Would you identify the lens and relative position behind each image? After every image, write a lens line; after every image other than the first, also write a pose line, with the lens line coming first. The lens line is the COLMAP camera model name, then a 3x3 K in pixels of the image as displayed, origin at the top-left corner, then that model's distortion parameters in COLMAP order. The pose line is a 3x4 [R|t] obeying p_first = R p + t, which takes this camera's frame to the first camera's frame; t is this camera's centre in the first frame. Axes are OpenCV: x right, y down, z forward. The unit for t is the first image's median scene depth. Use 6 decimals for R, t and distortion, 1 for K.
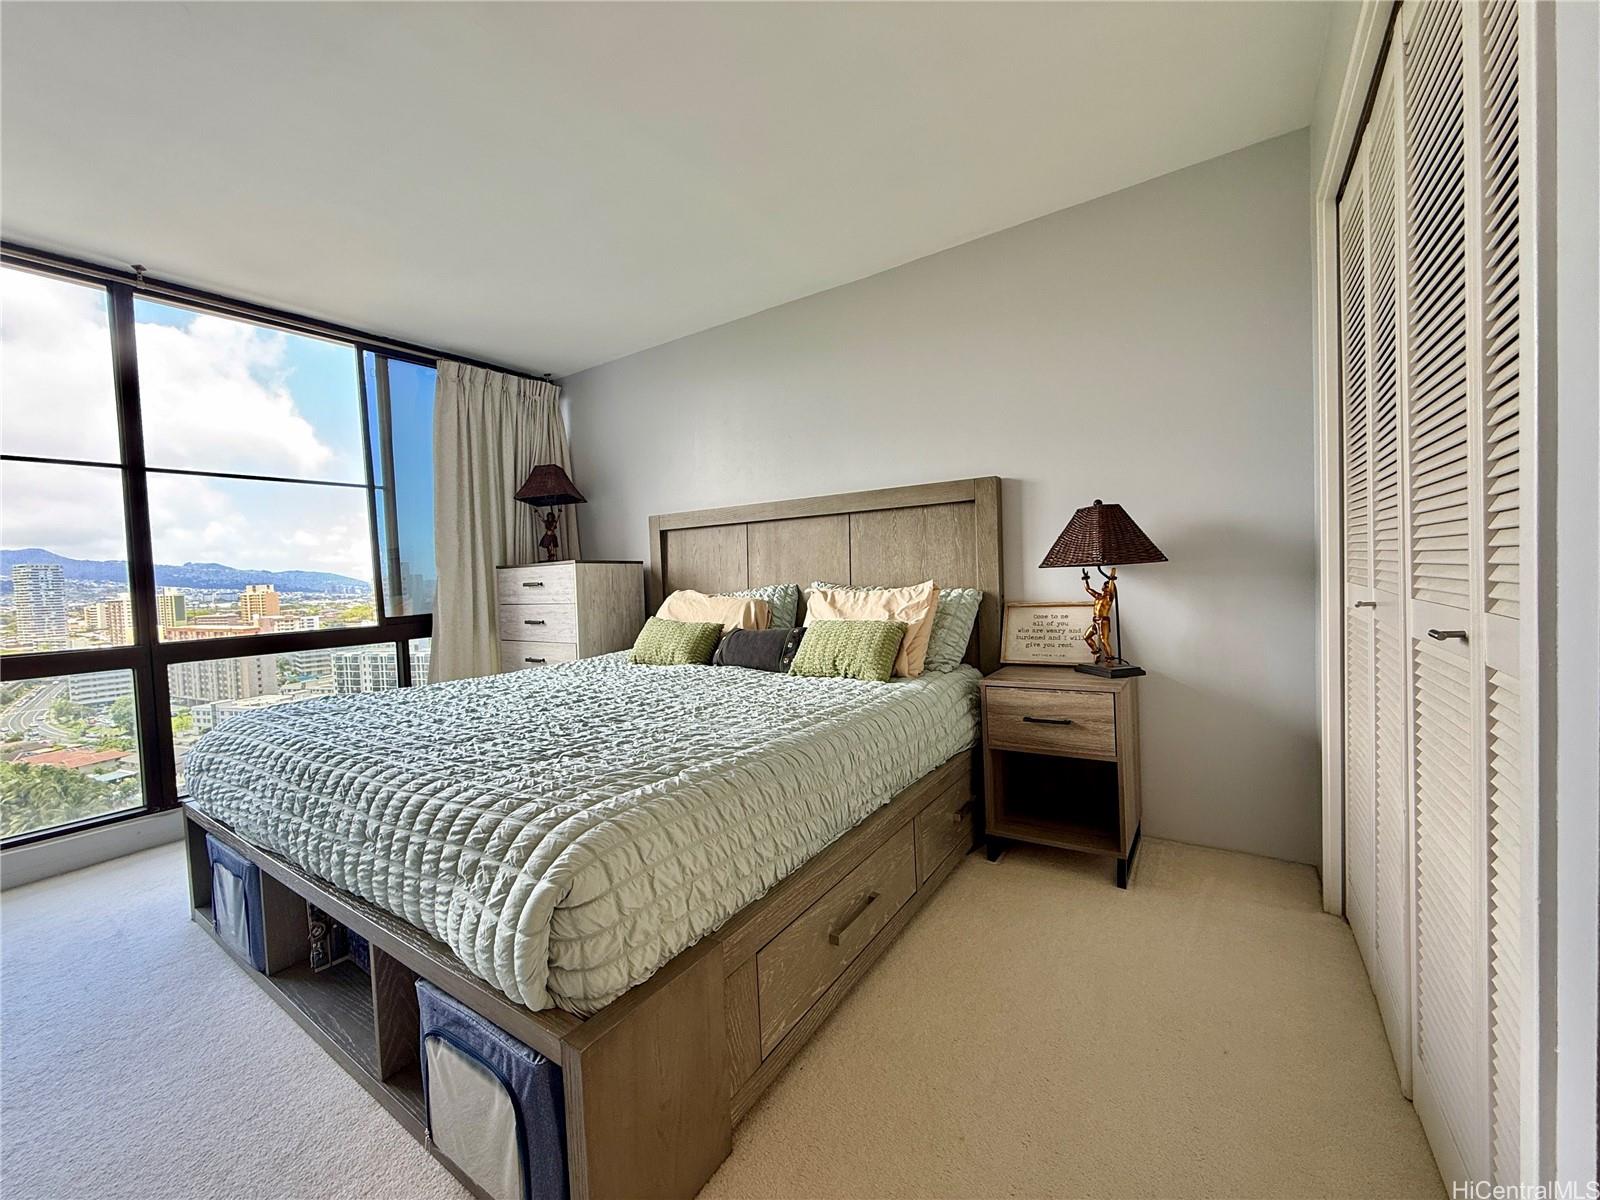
lens RADIAL K [[635.2, 0, 796.9], [0, 635.2, 597.2], [0, 0, 1]] dist [-0.002656, -0.000052]
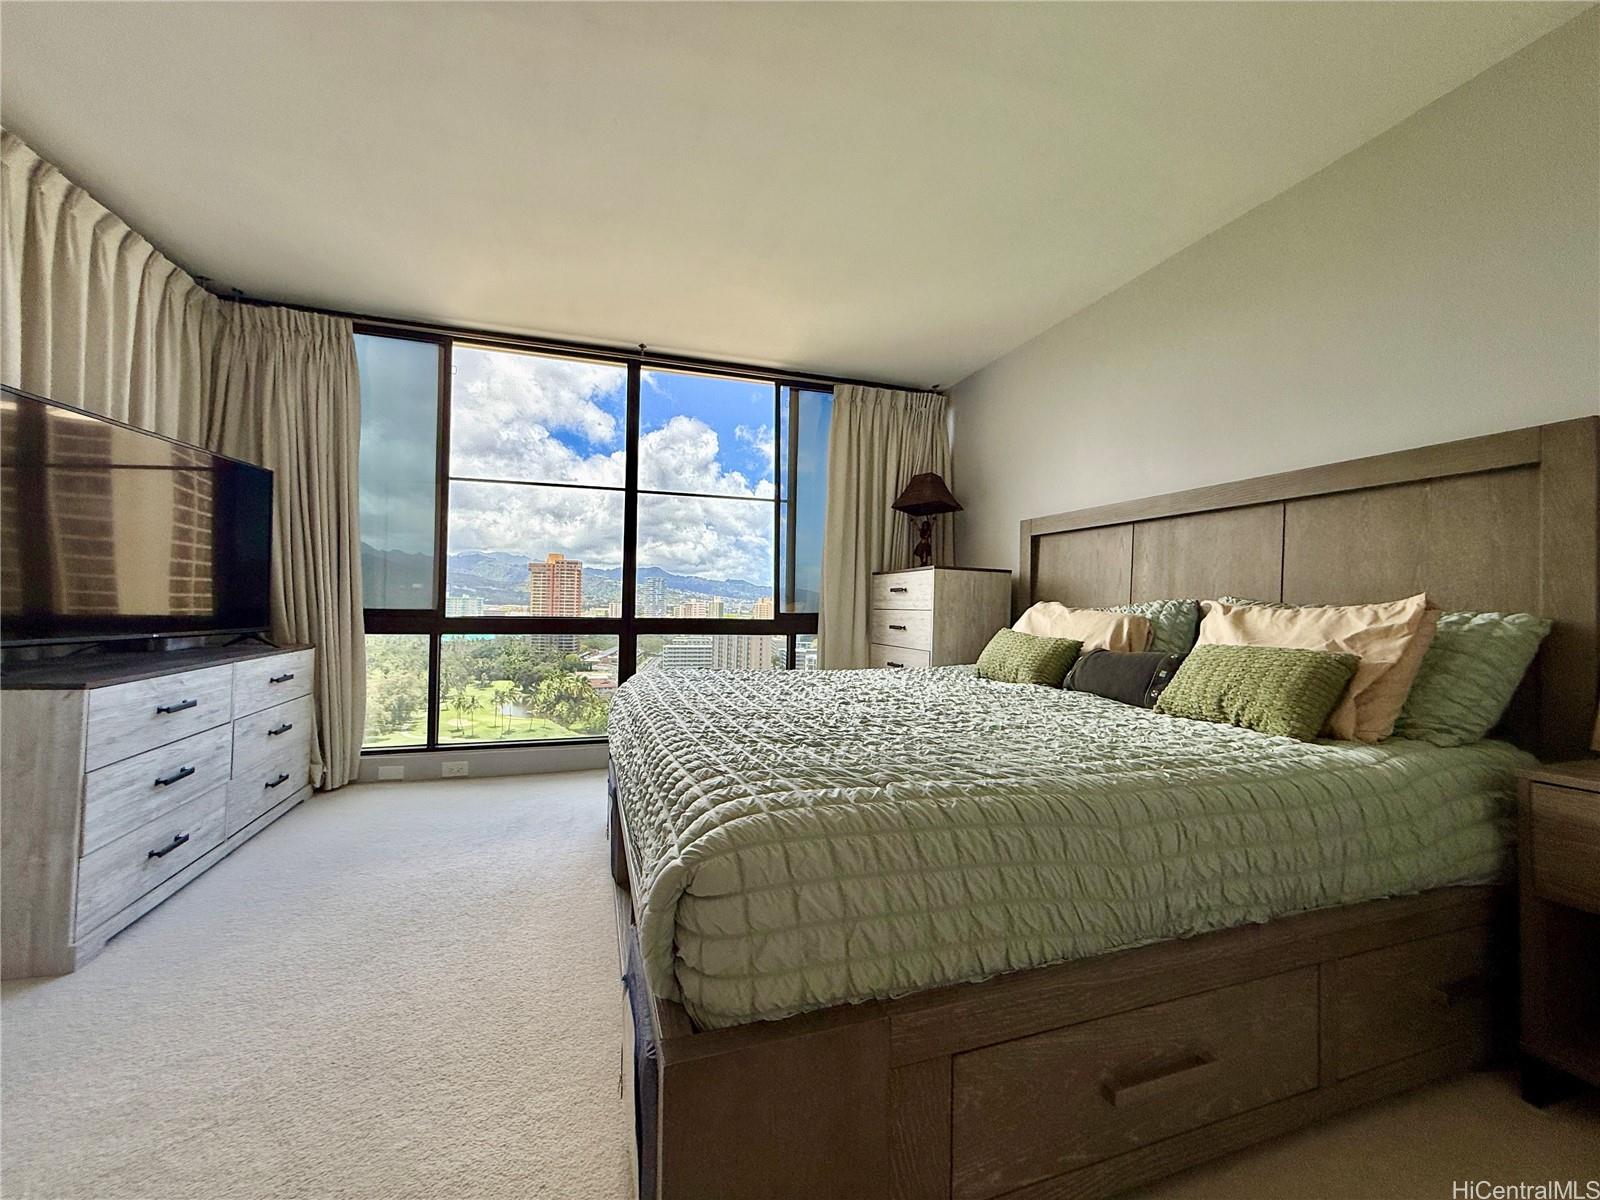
lens RADIAL K [[635.2, 0, 796.9], [0, 635.2, 597.2], [0, 0, 1]] dist [-0.002656, -0.000052]
pose [[0.791215, 0.045156, -0.609869, 0.108586], [-0.071409, 0.997270, -0.018803, 0.032213], [0.607355, 0.058428, 0.792279, 0.143514]]
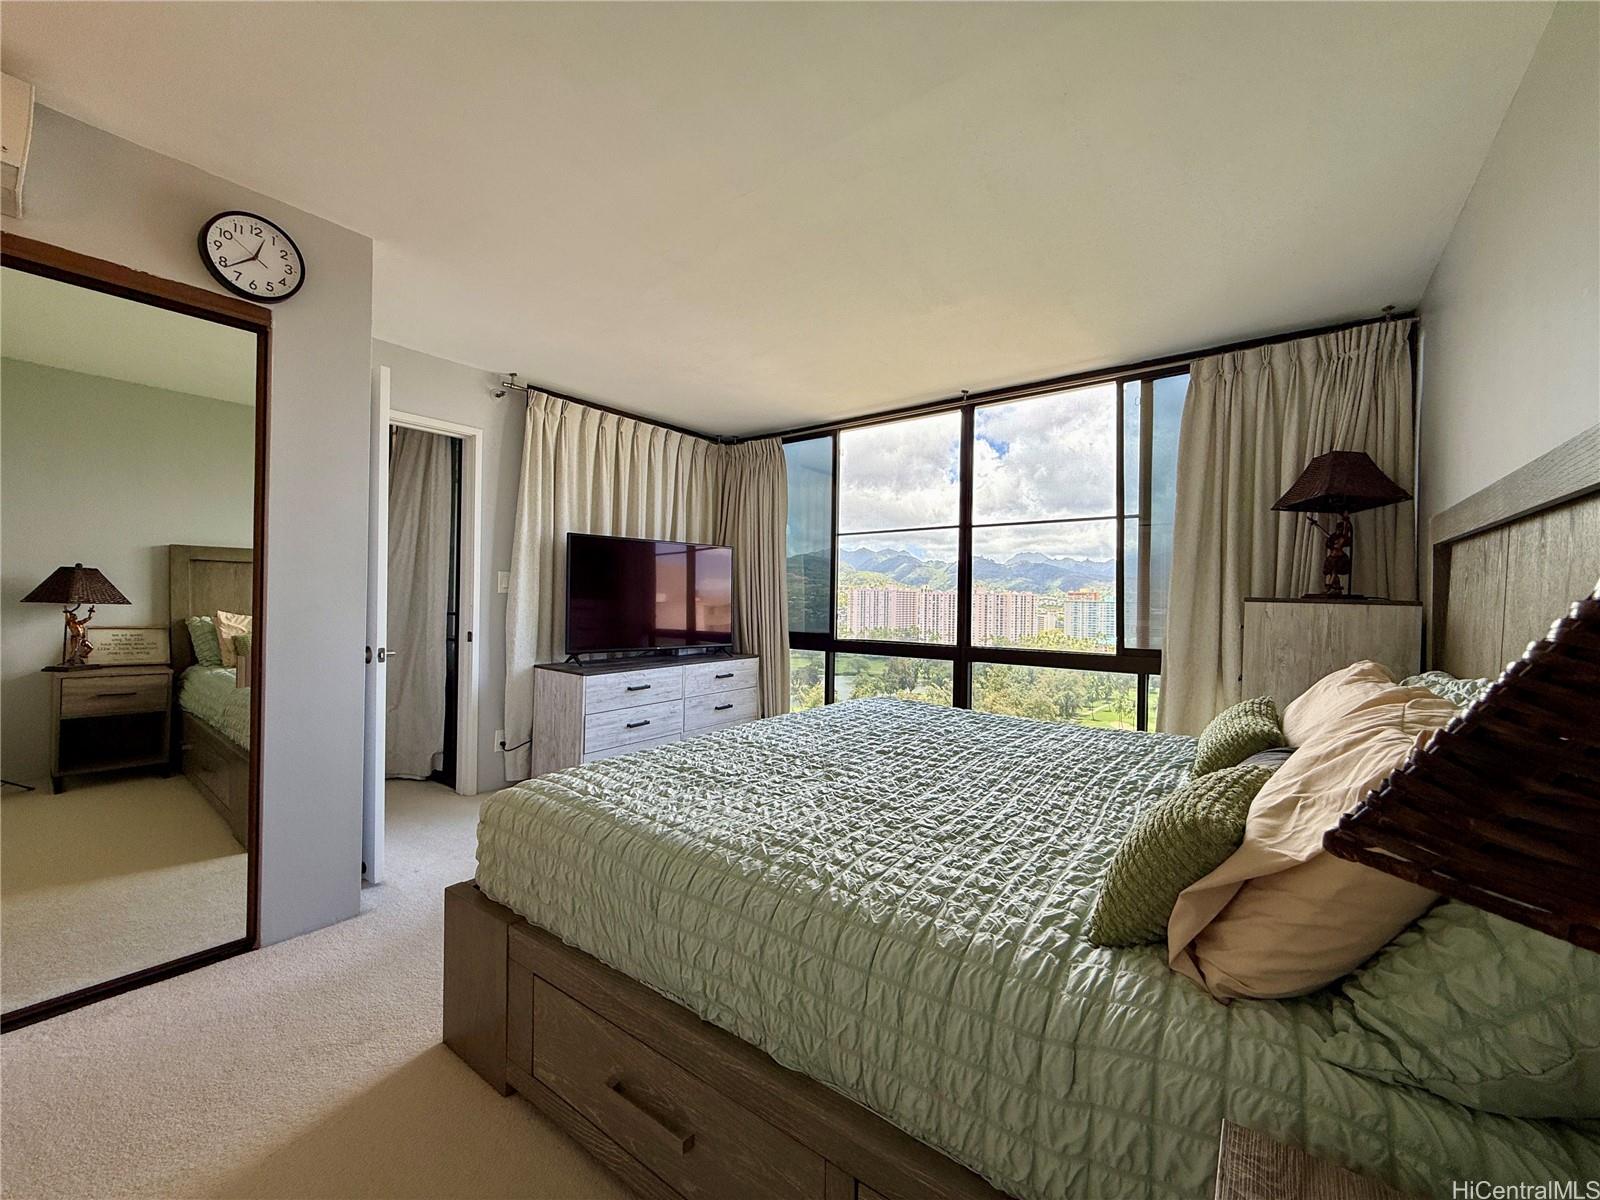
lens RADIAL K [[635.2, 0, 796.9], [0, 635.2, 597.2], [0, 0, 1]] dist [-0.002656, -0.000052]
pose [[-0.047594, 0.035935, -0.998220, 0.505005], [-0.049618, 0.998034, 0.038294, -0.082768], [0.997634, 0.051353, -0.045717, 0.743712]]
